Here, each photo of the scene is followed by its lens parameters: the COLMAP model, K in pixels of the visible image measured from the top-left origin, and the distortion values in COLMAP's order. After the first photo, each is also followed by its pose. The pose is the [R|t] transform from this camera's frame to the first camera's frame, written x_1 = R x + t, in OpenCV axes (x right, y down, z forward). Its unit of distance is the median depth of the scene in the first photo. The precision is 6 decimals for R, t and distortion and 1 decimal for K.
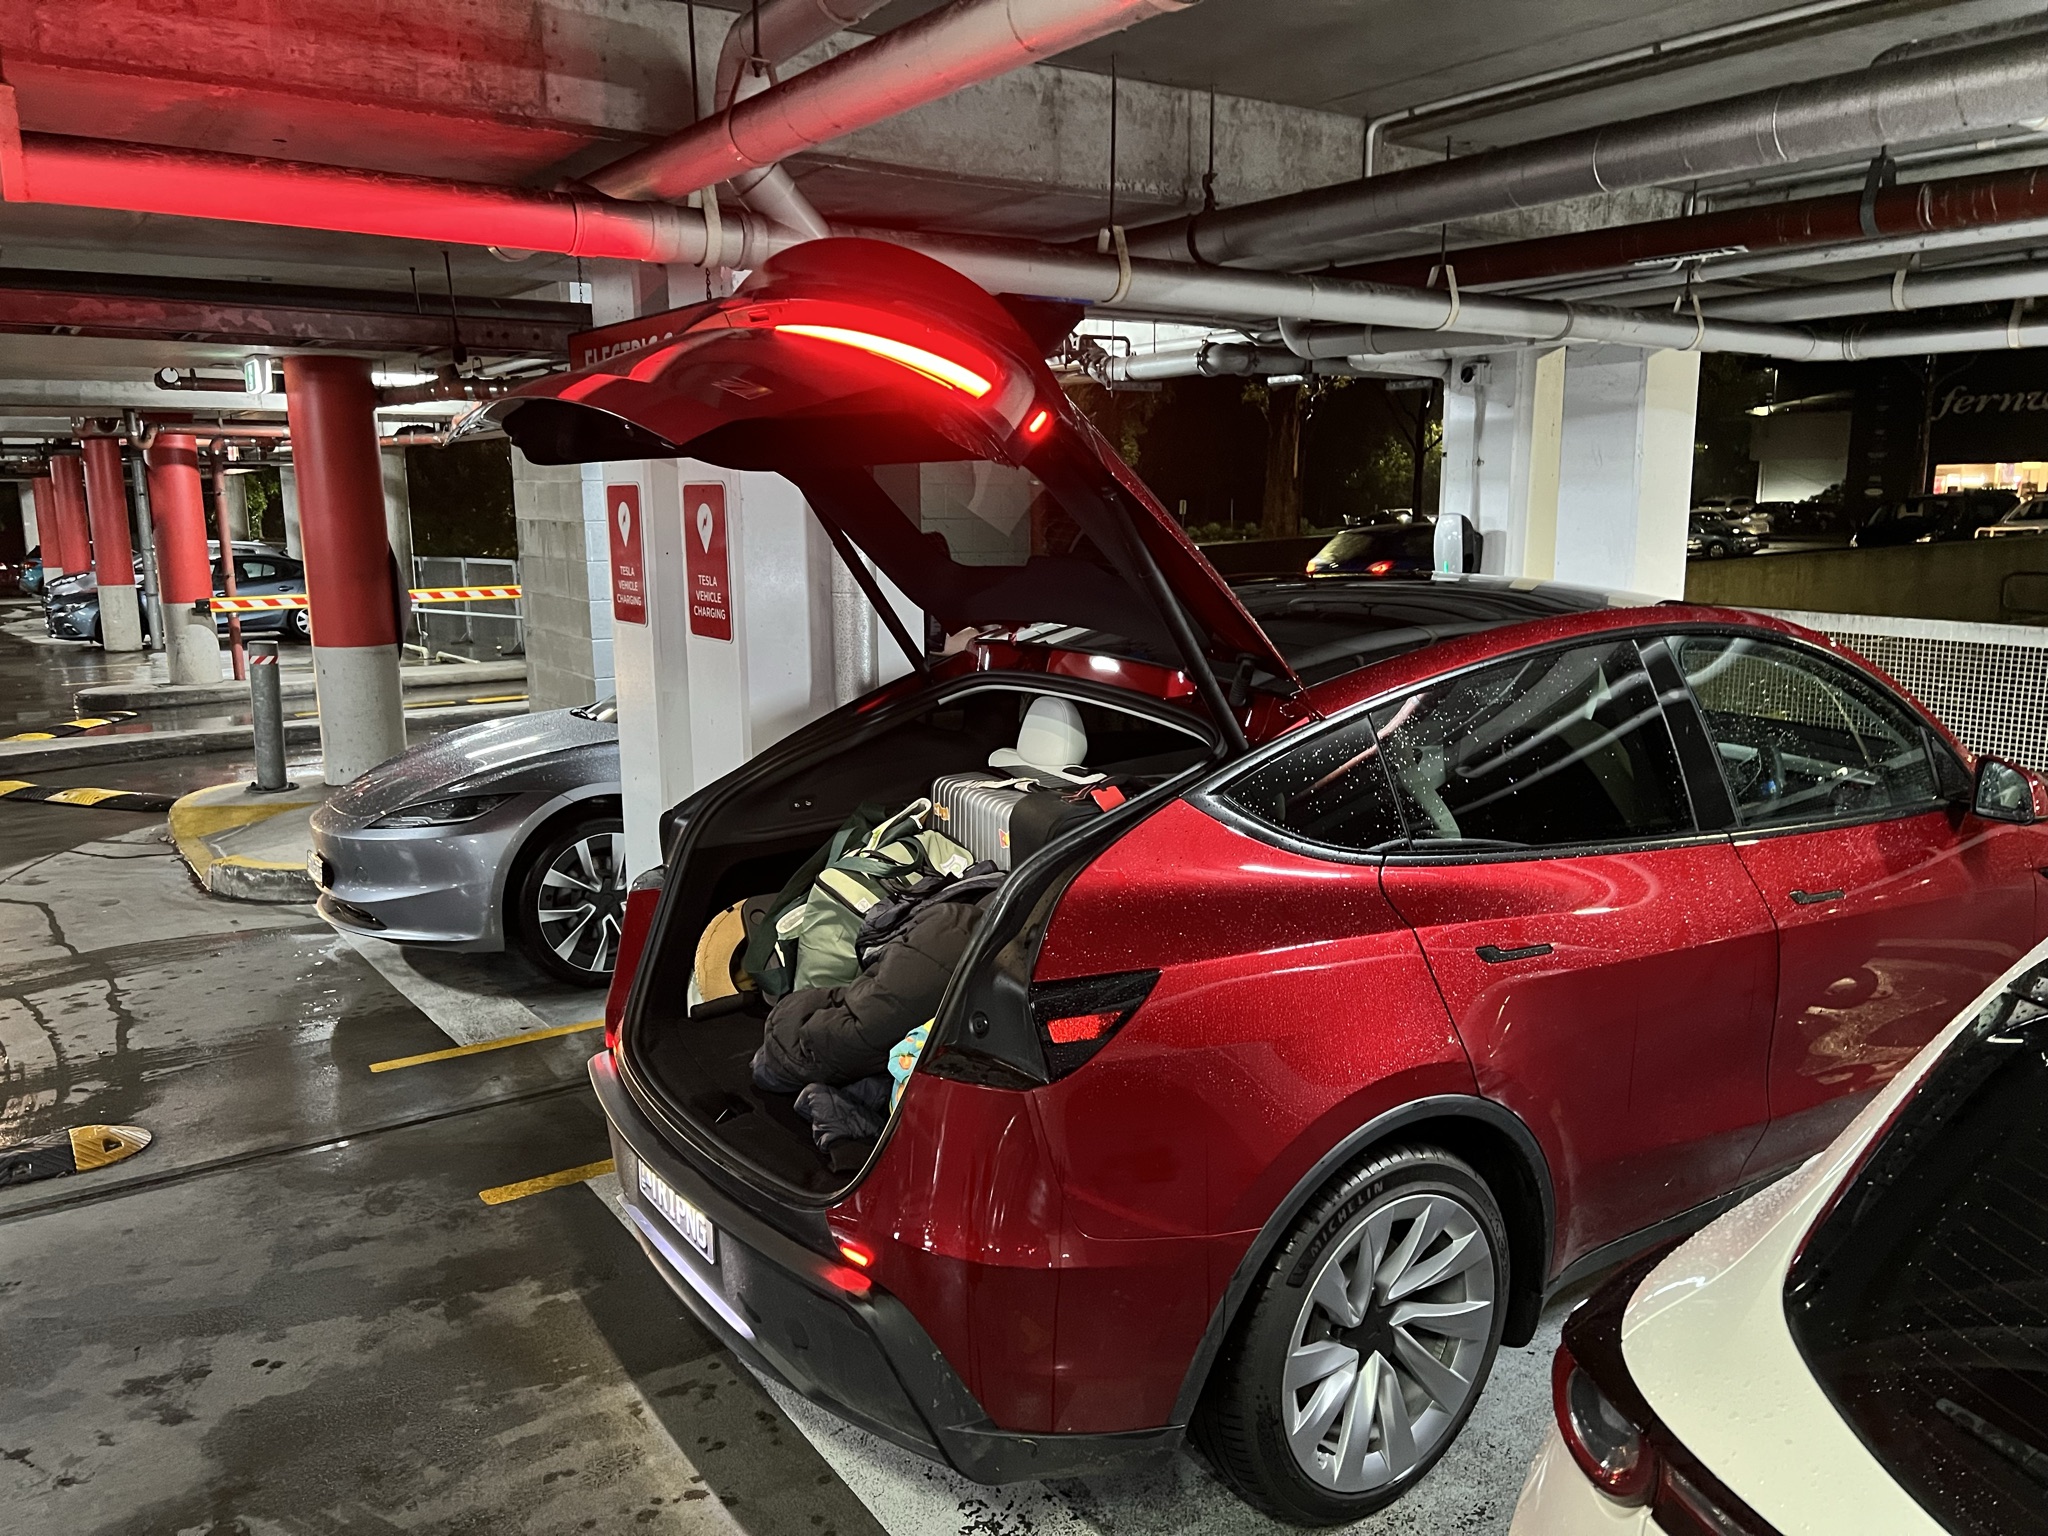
lens RADIAL K [[1531.6, 0, 1025.9], [0, 1531.6, 762.8], [0, 0, 1]] dist [0.050855, -0.049957]
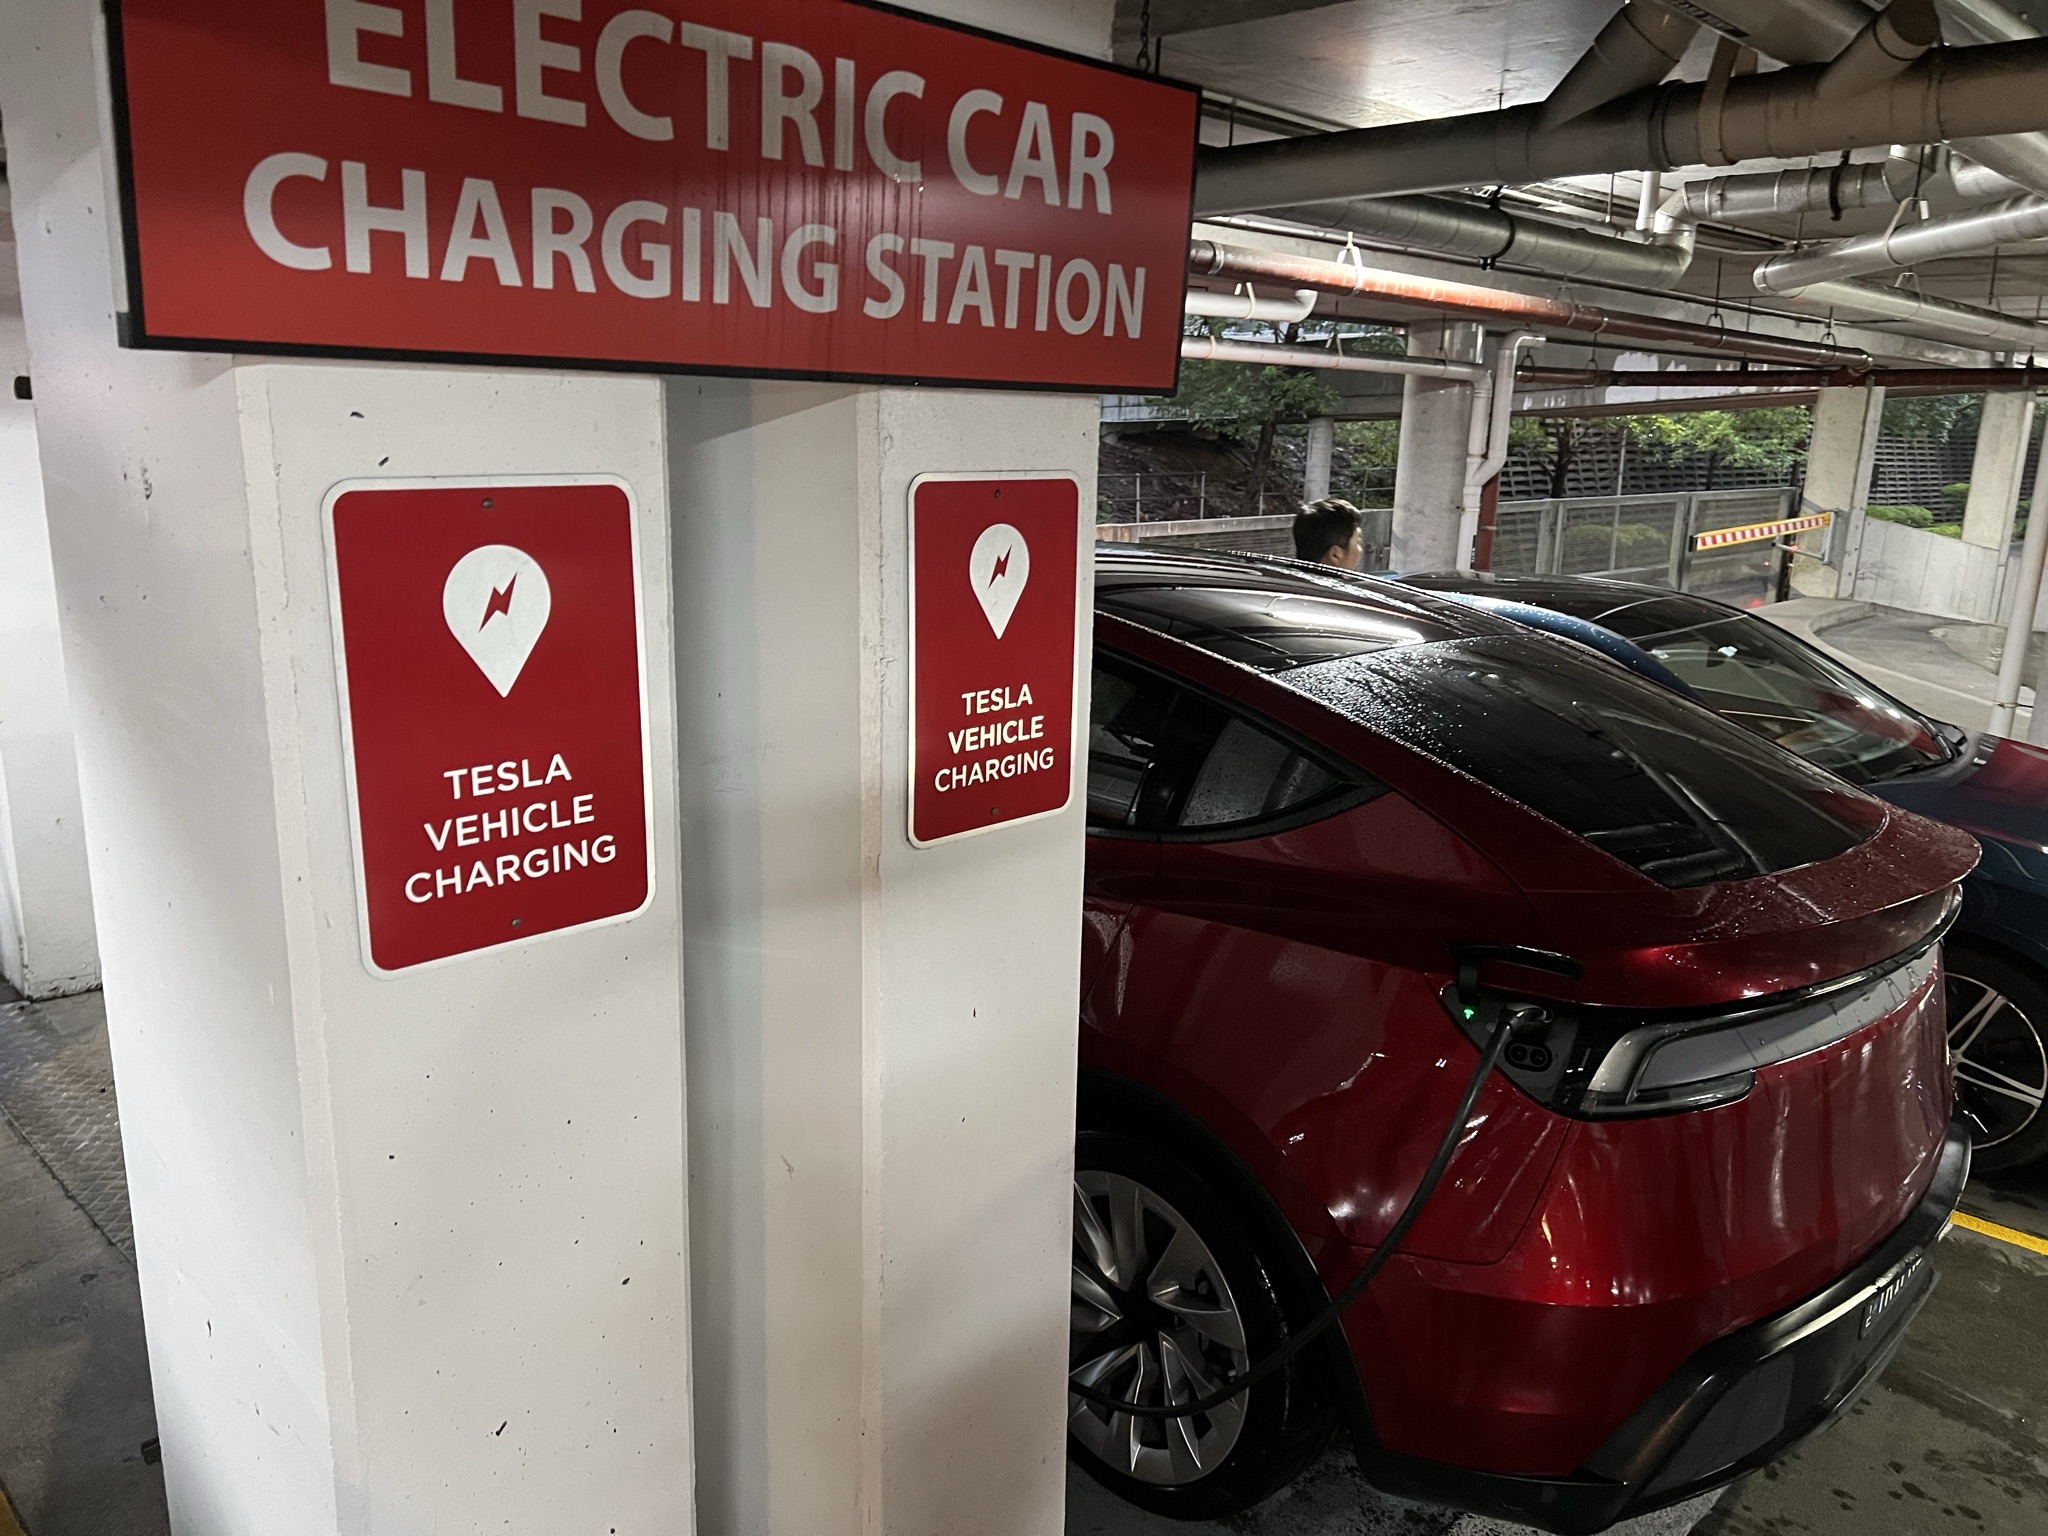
lens RADIAL K [[1531.6, 0, 1036.5], [0, 1531.6, 762.0], [0, 0, 1]] dist [0.050855, -0.049957]
pose [[-0.194763, -0.215045, 0.956986, -0.555141], [0.153986, 0.956868, 0.246357, -0.182993], [-0.968688, 0.195343, -0.153249, 0.935322]]
